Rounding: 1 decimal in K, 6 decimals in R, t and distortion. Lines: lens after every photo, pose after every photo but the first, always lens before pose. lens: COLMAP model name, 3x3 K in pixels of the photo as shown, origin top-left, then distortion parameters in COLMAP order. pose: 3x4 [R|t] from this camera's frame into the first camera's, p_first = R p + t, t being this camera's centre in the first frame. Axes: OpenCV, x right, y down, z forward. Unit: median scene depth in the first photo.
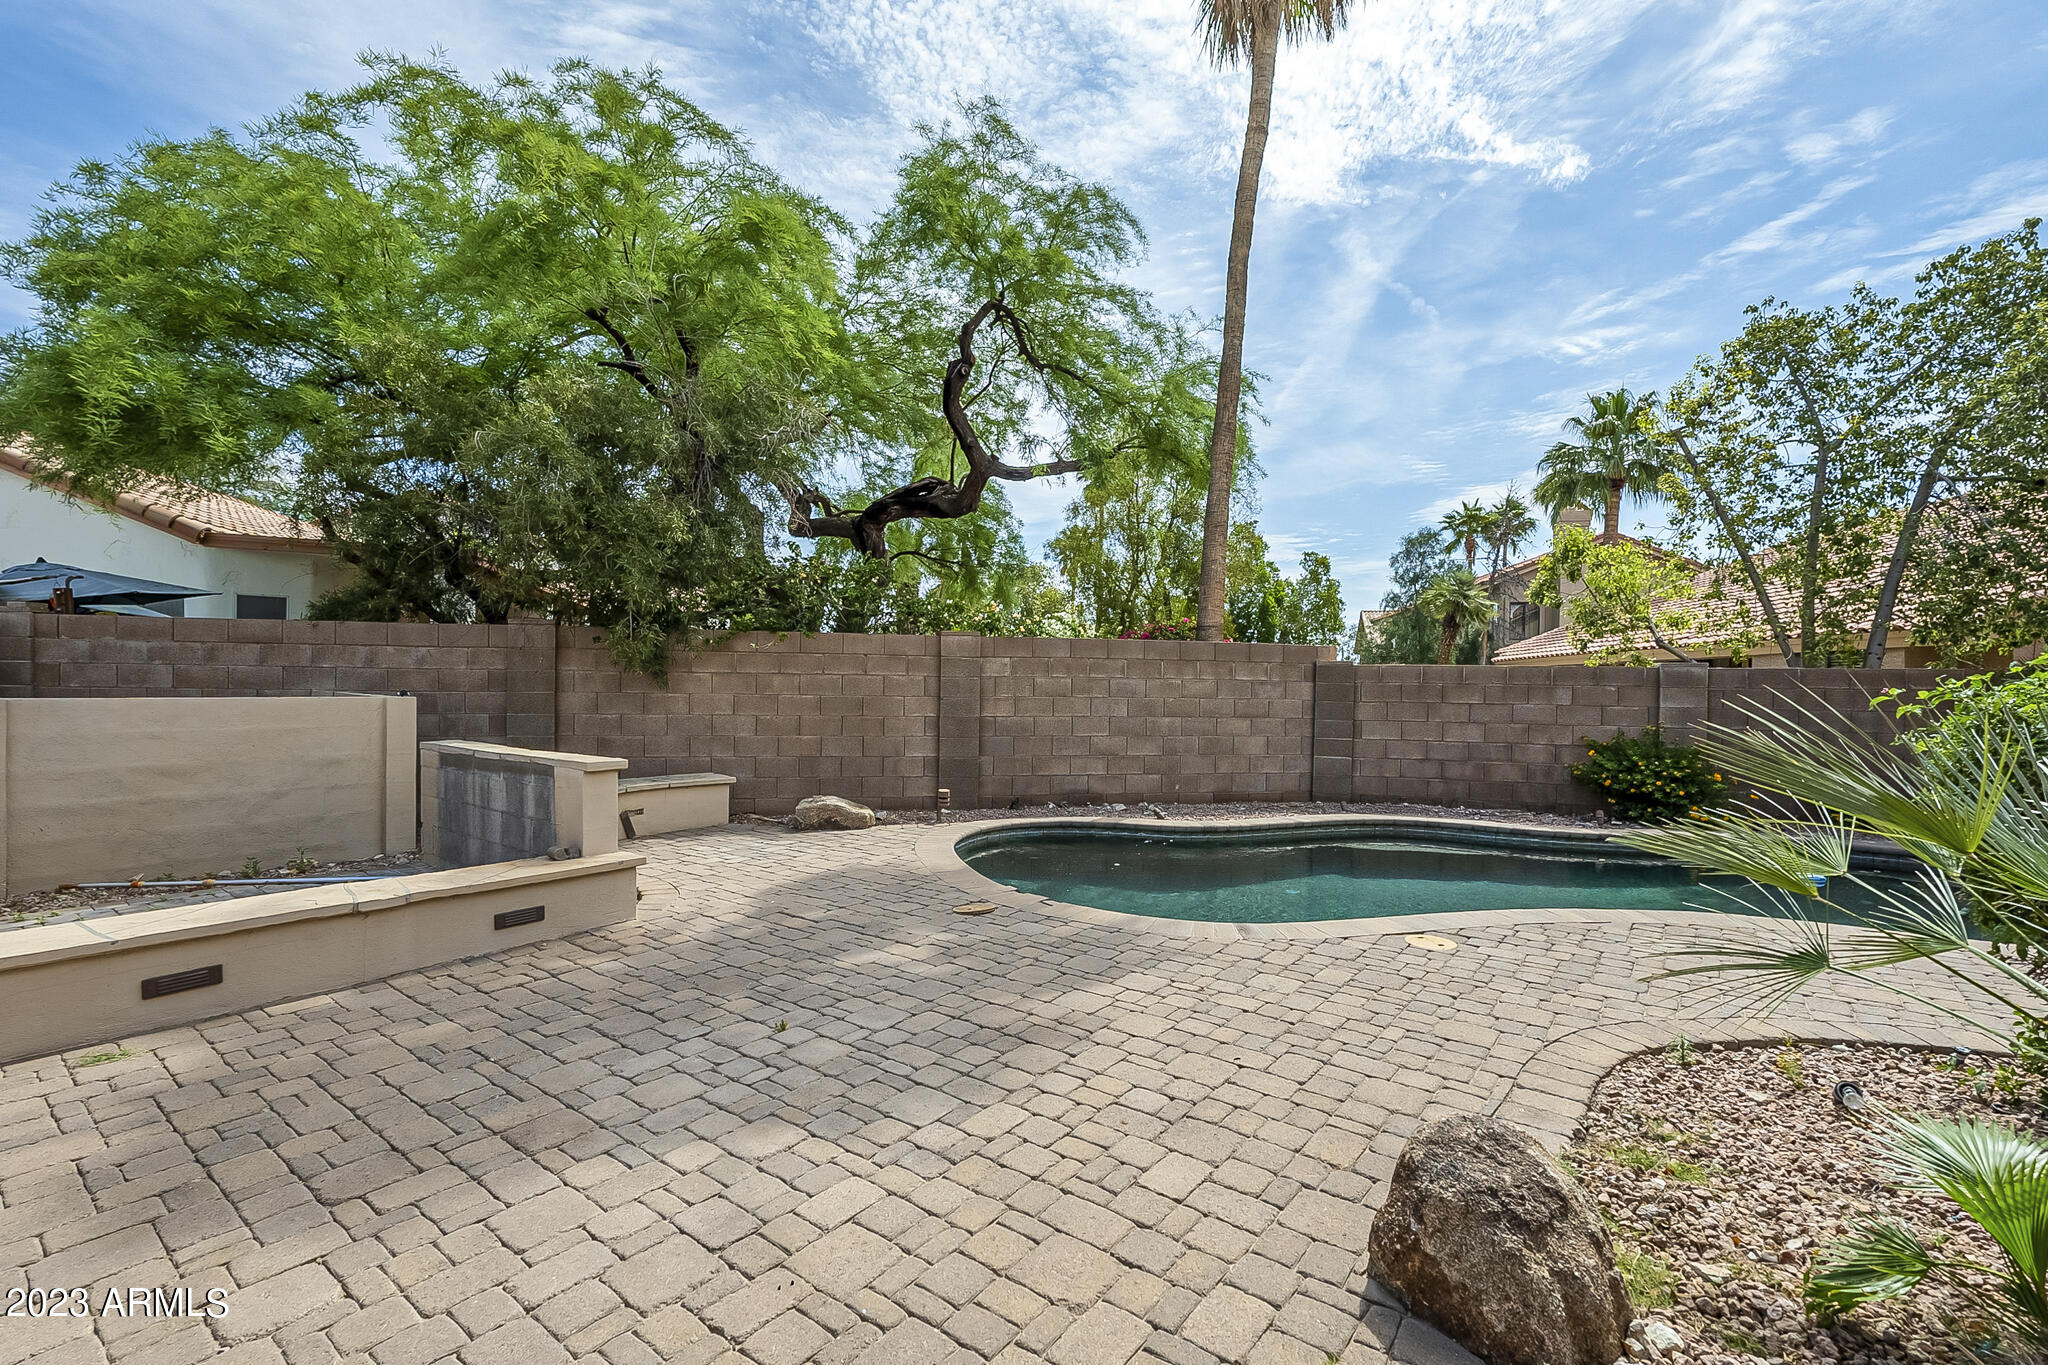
lens RADIAL K [[911.6, 0, 1024.6], [0, 911.6, 700.5], [0, 0, 1]] dist [-0.003051, -0.000350]
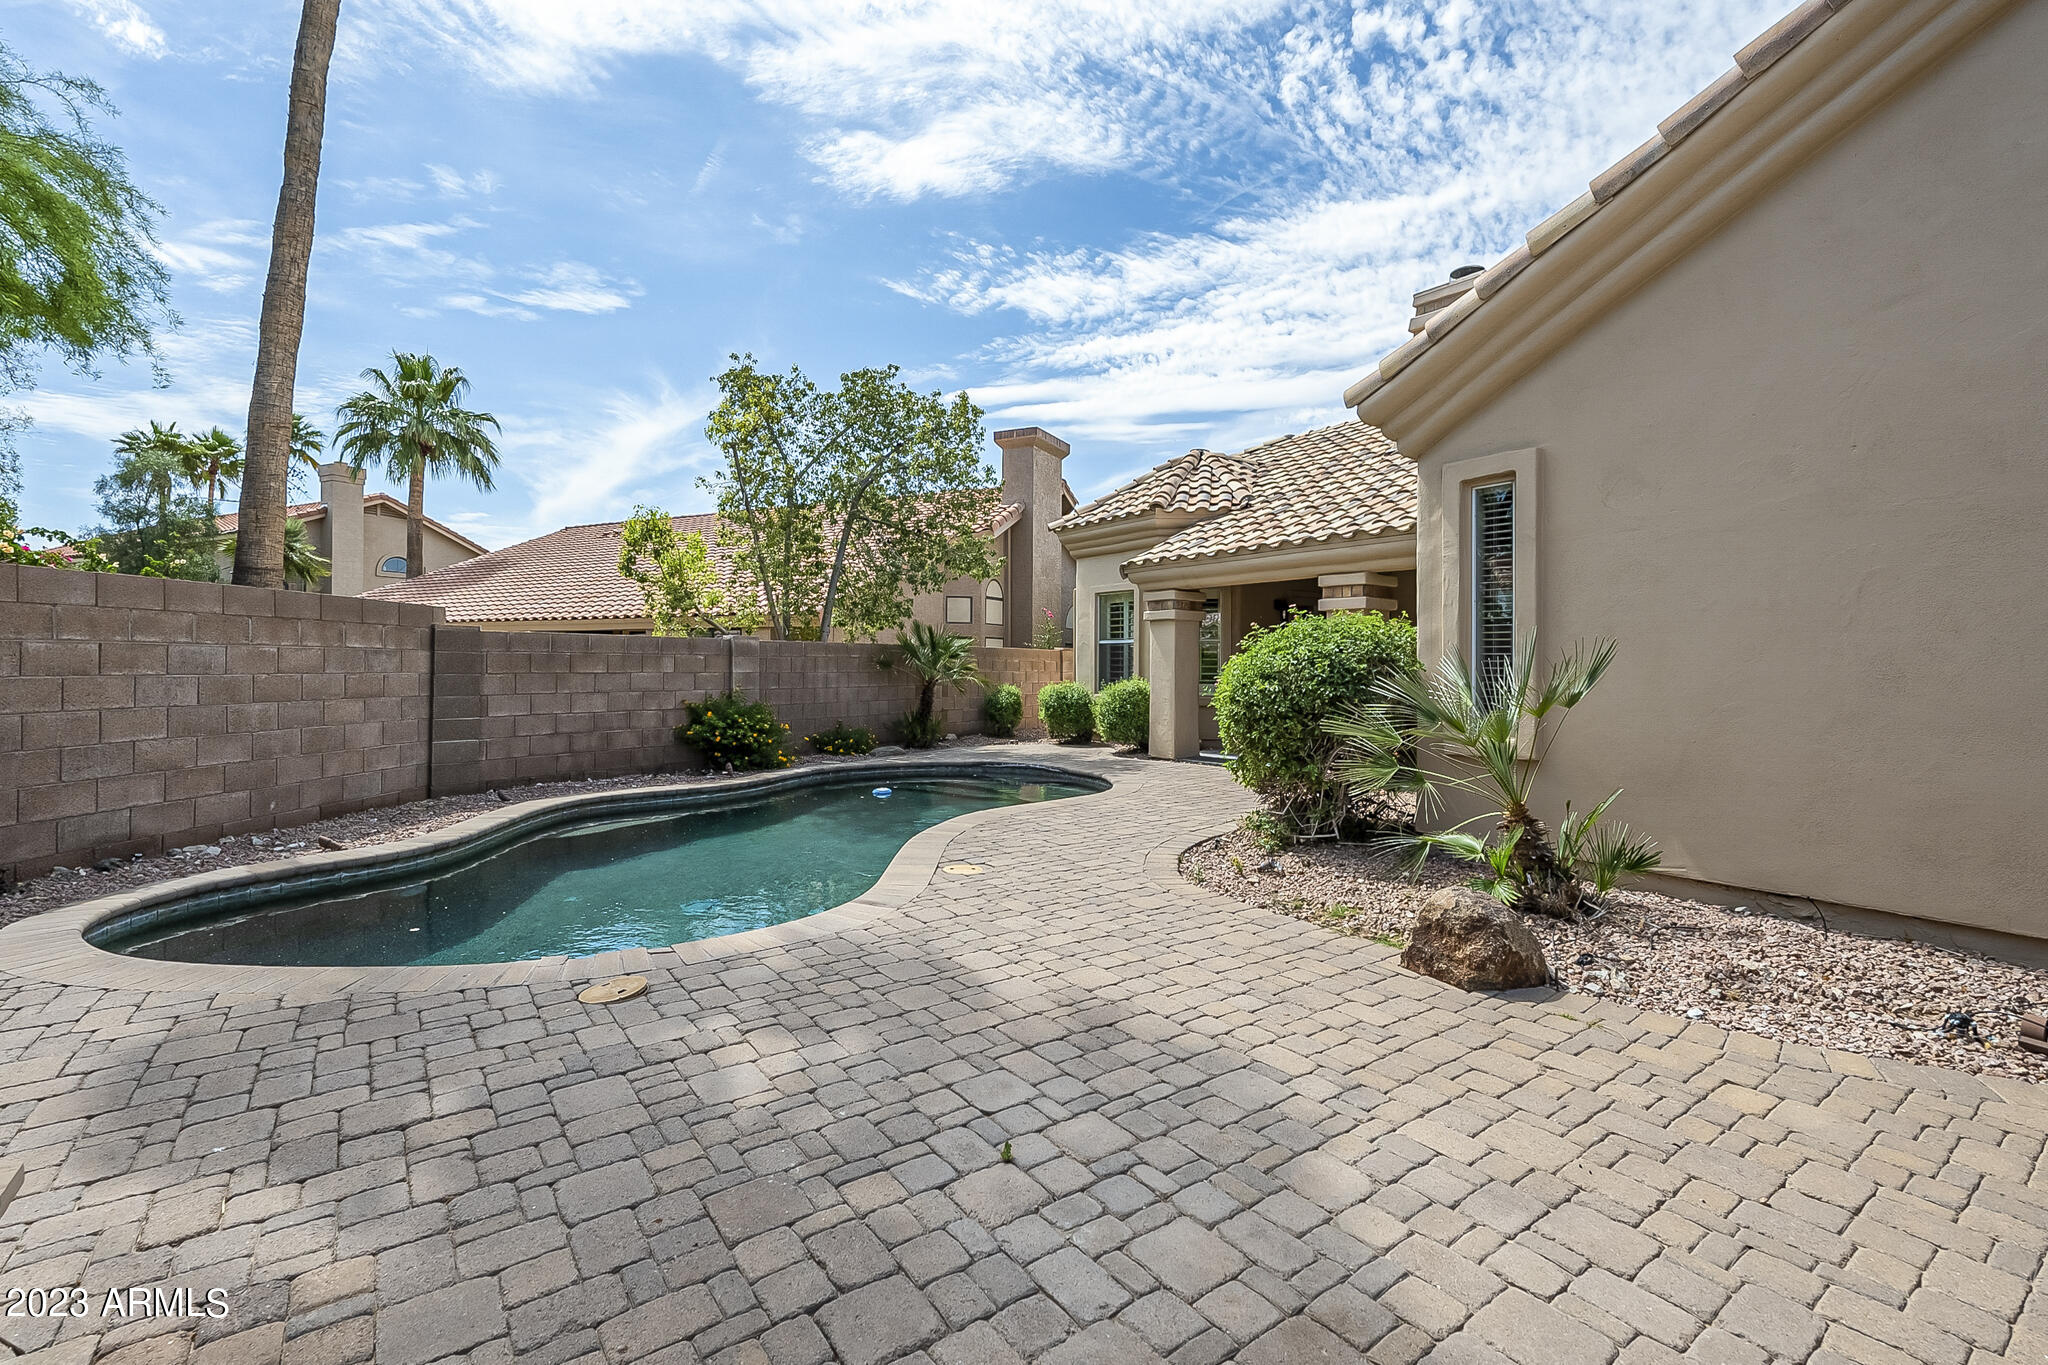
lens RADIAL K [[911.6, 0, 1024.0], [0, 911.6, 652.3], [0, 0, 1]] dist [-0.003051, -0.000350]
pose [[0.279724, 0.001699, 0.960079, -0.646013], [0.015963, 0.999852, -0.006420, -0.010647], [-0.959948, 0.017122, 0.279656, 0.551207]]
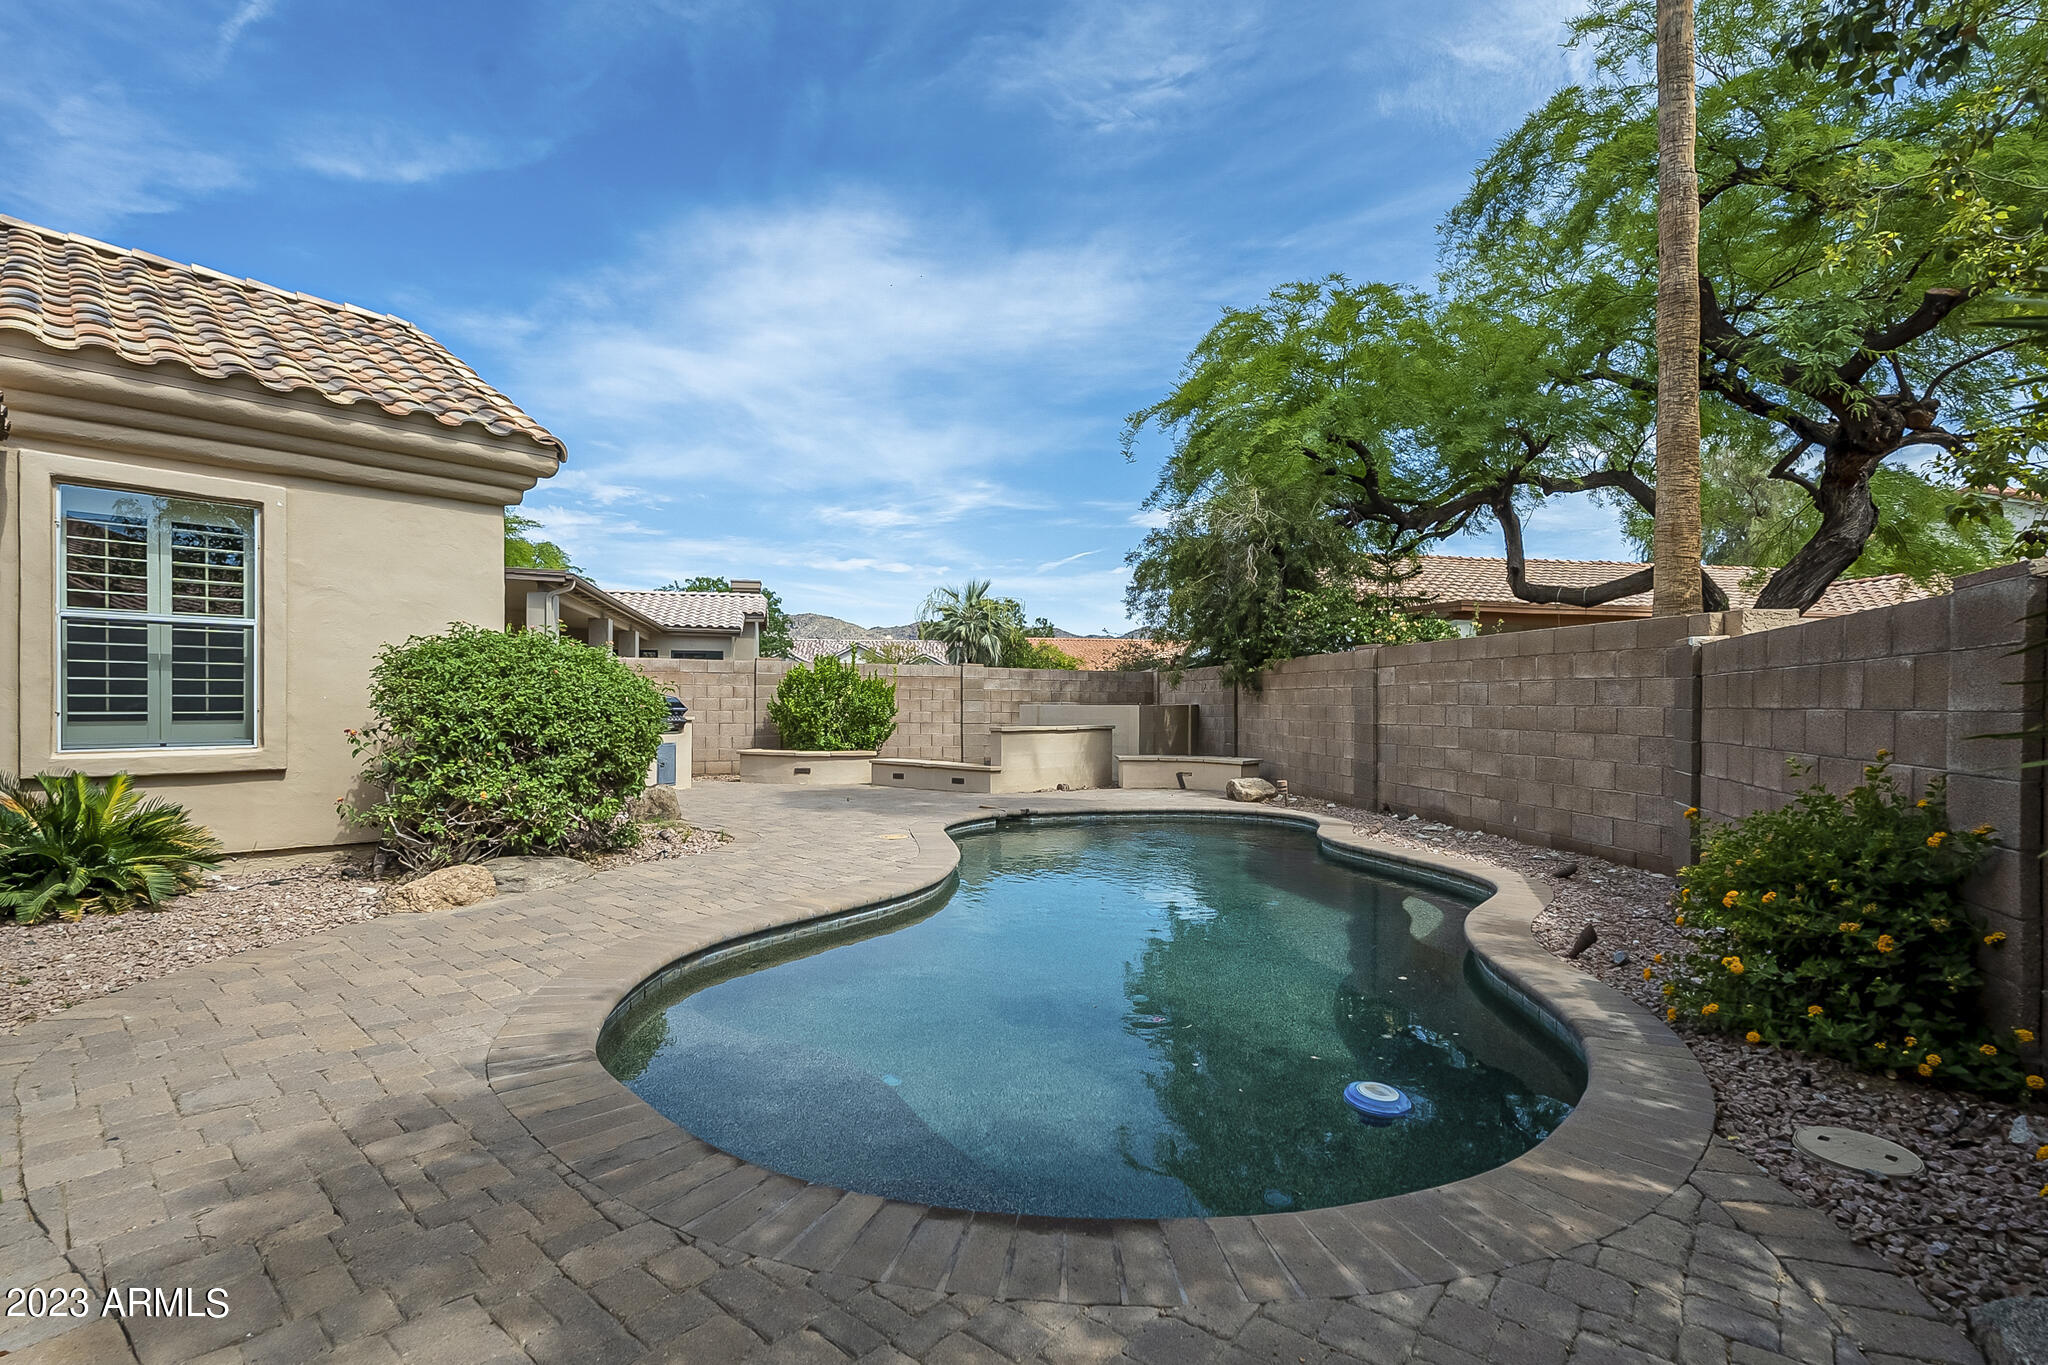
lens RADIAL K [[911.6, 0, 1018.6], [0, 911.6, 701.9], [0, 0, 1]] dist [-0.003051, -0.000350]
pose [[-0.084267, -0.015085, -0.996329, 1.960748], [-0.024335, 0.999618, -0.013077, 0.029974], [0.996146, 0.023144, -0.084602, 1.278887]]
